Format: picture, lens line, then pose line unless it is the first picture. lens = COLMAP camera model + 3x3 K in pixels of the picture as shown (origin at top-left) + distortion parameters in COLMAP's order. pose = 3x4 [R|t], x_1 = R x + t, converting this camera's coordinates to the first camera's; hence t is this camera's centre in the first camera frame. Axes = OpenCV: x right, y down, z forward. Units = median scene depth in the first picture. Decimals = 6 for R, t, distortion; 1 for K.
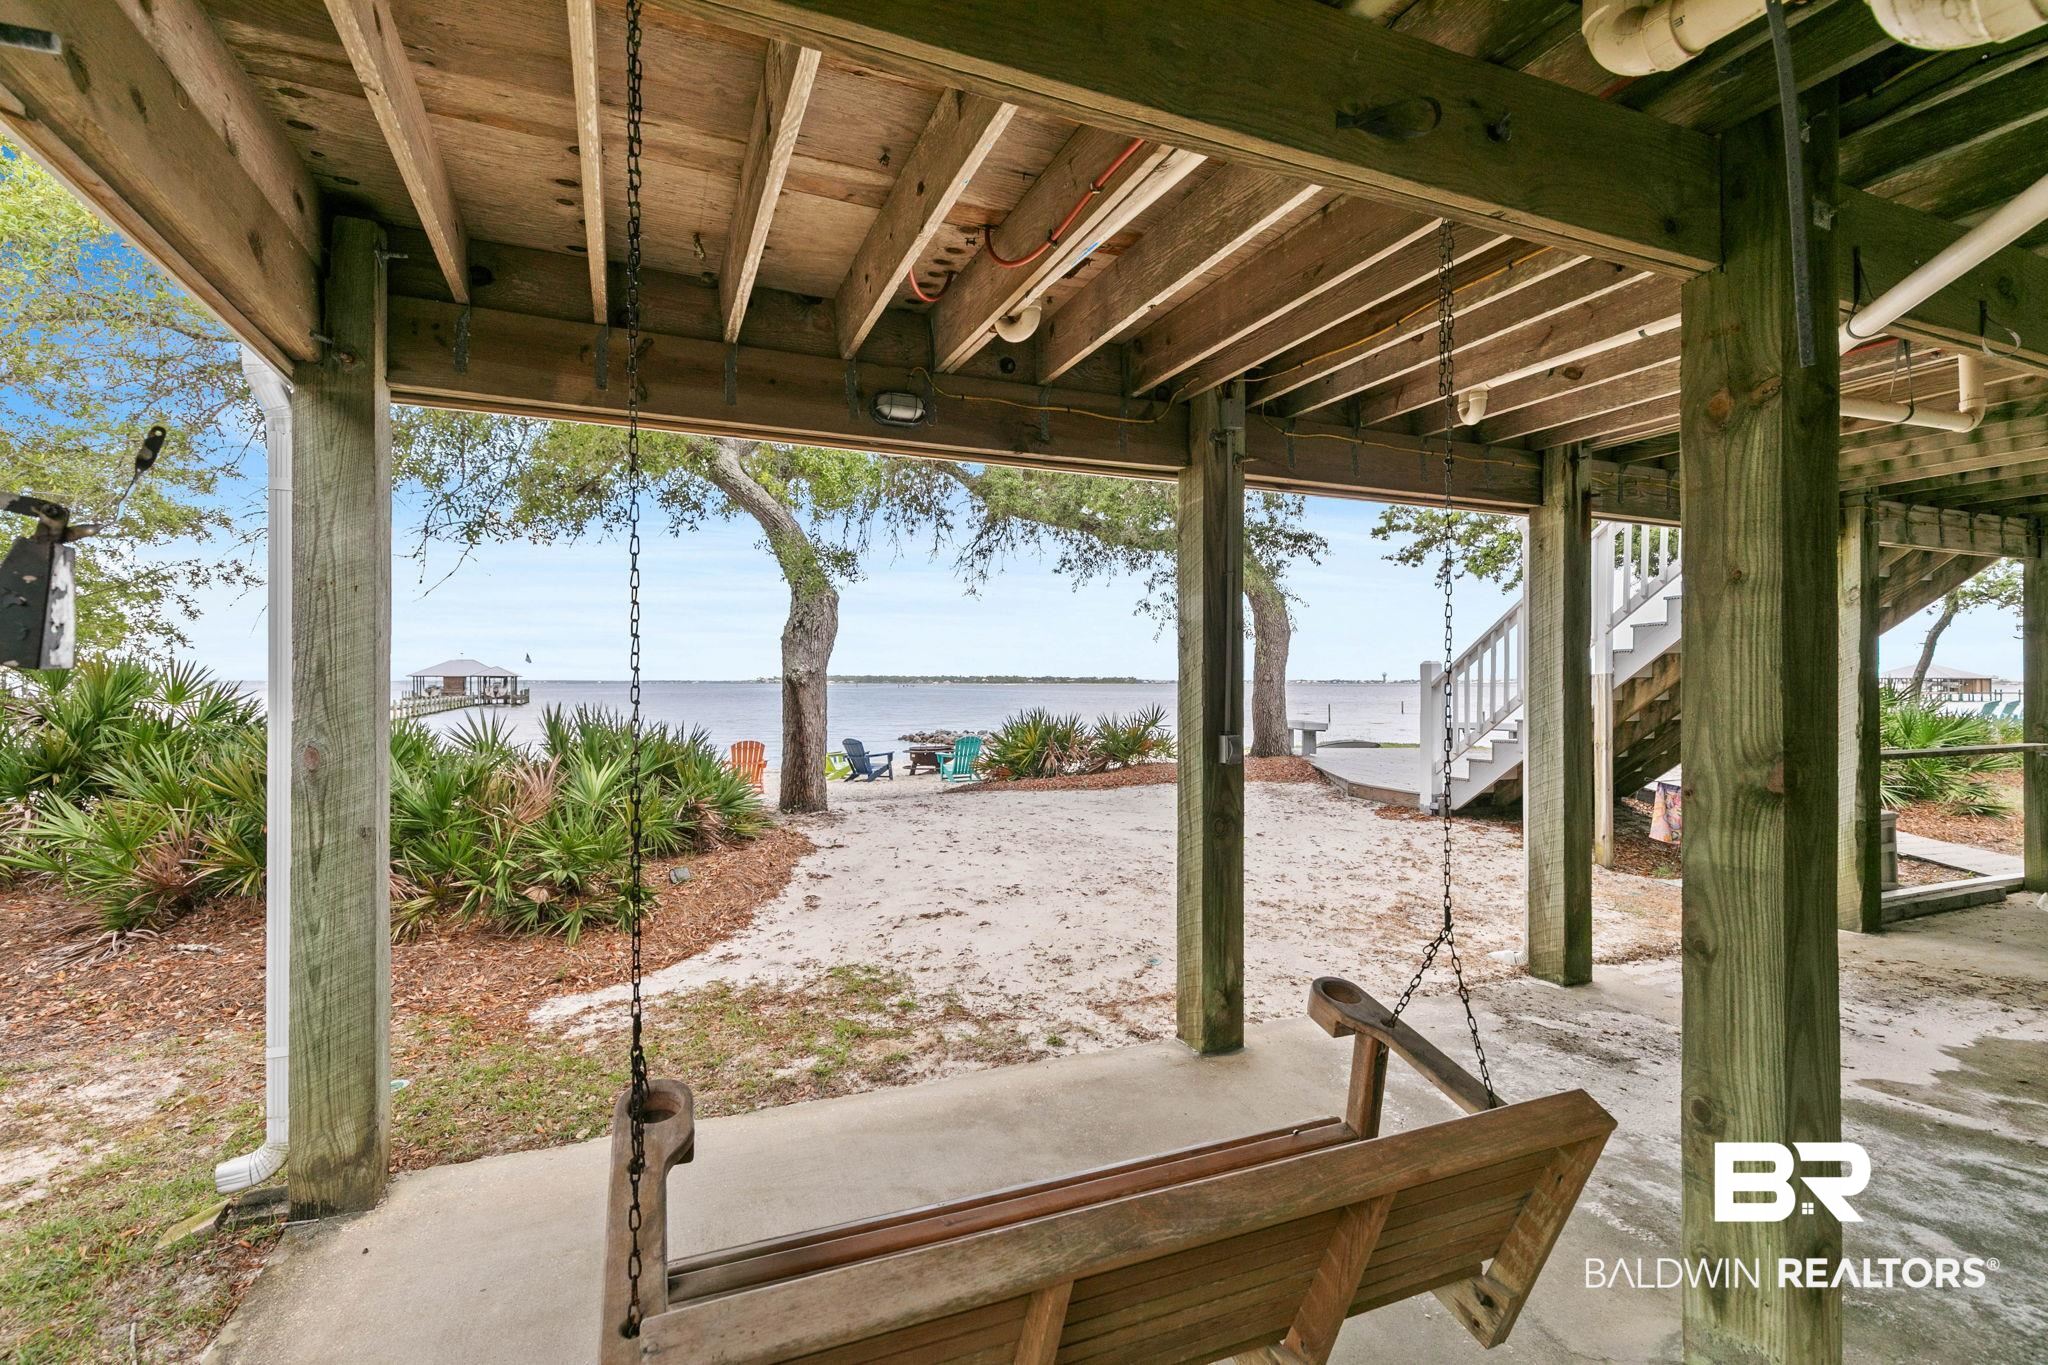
lens RADIAL K [[917.0, 0, 1024.0], [0, 917.0, 682.5], [0, 0, 1]] dist [0.003475, -0.000194]
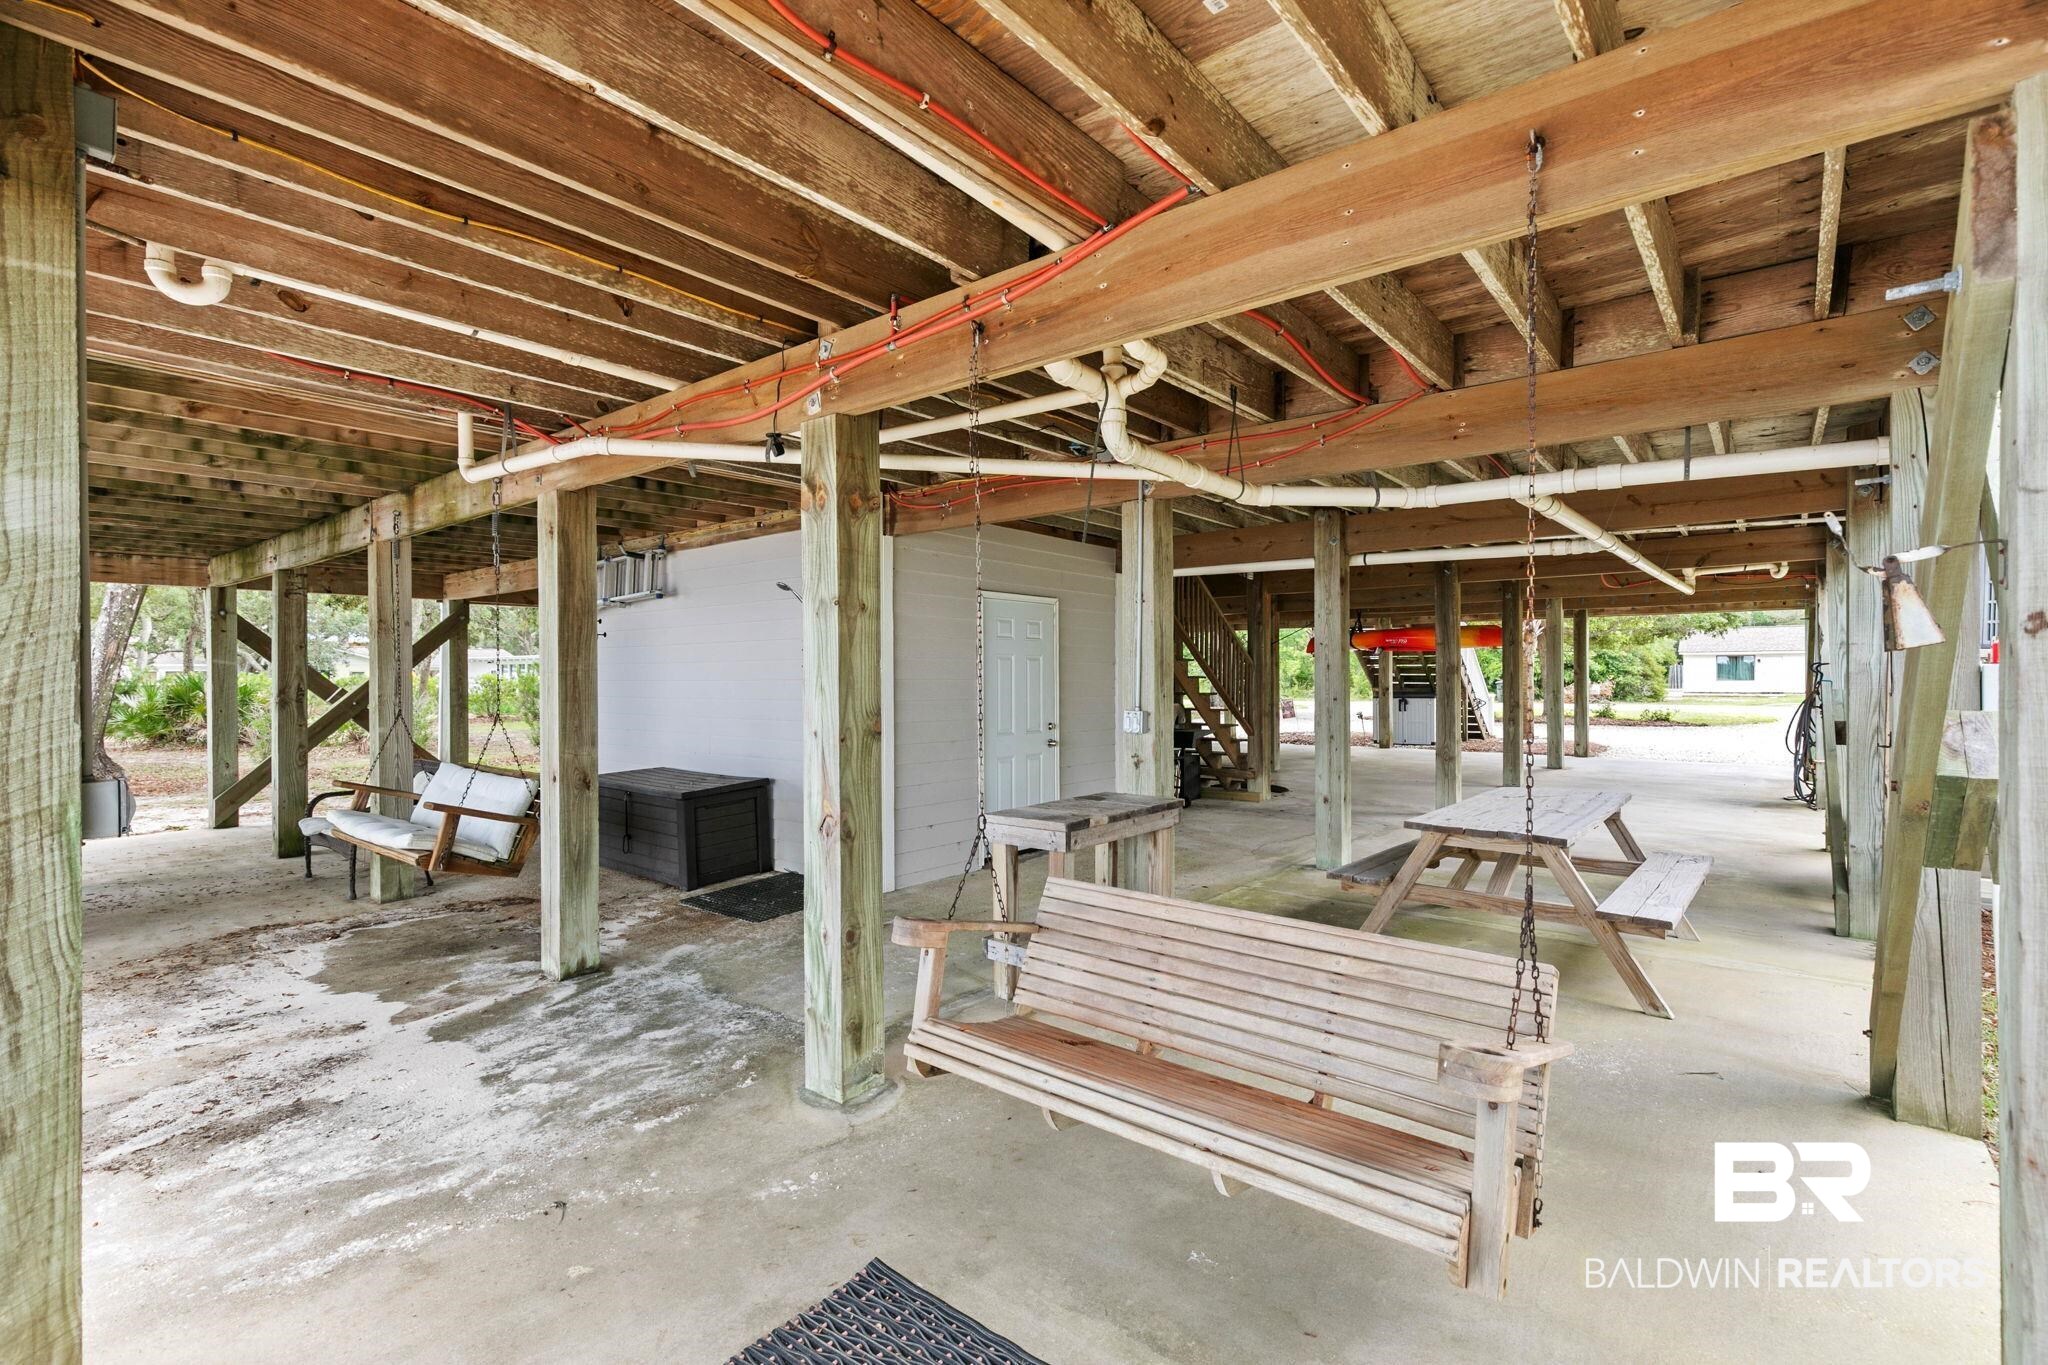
lens RADIAL K [[917.0, 0, 1024.0], [0, 917.0, 682.5], [0, 0, 1]] dist [0.003475, -0.000194]
pose [[-0.465664, -0.004534, 0.884950, -0.745265], [0.009051, 0.999910, 0.009886, 0.009201], [-0.884915, 0.012613, -0.465581, 1.333389]]
